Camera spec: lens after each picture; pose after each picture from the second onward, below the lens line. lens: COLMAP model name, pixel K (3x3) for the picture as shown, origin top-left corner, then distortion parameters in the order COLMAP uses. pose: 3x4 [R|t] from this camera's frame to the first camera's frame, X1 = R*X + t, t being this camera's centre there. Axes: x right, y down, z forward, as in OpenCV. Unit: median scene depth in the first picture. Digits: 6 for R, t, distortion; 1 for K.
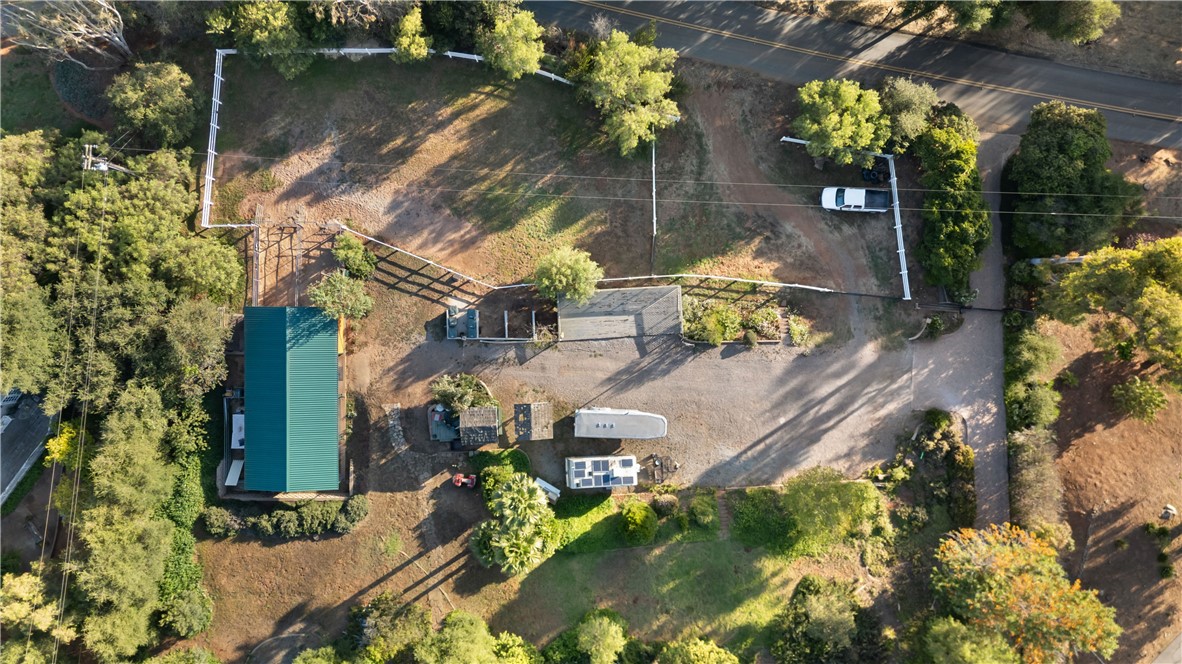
lens RADIAL K [[938.7, 0, 593.2], [0, 938.7, 326.0], [0, 0, 1]] dist [0.112129, -0.111002]
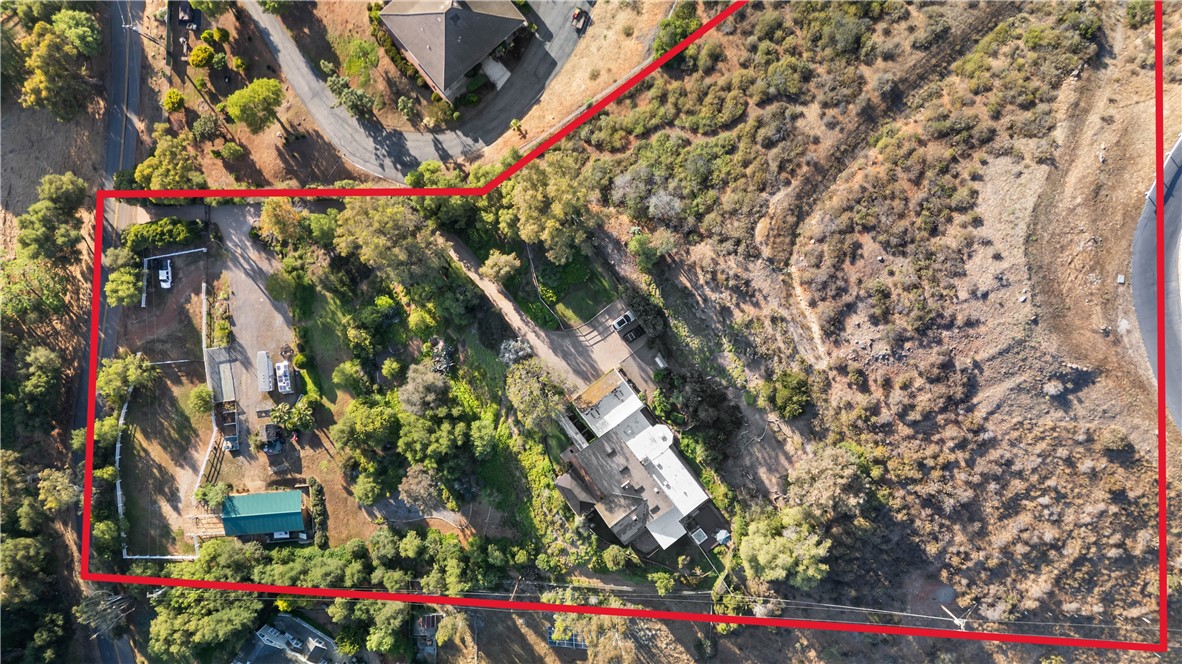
lens RADIAL K [[938.7, 0, 593.2], [0, 938.7, 326.0], [0, 0, 1]] dist [0.112129, -0.111002]
pose [[-0.076985, -0.996954, -0.012494, 0.104526], [0.995875, -0.076286, -0.049128, 1.018366], [0.048026, -0.016225, 0.998714, -1.272732]]
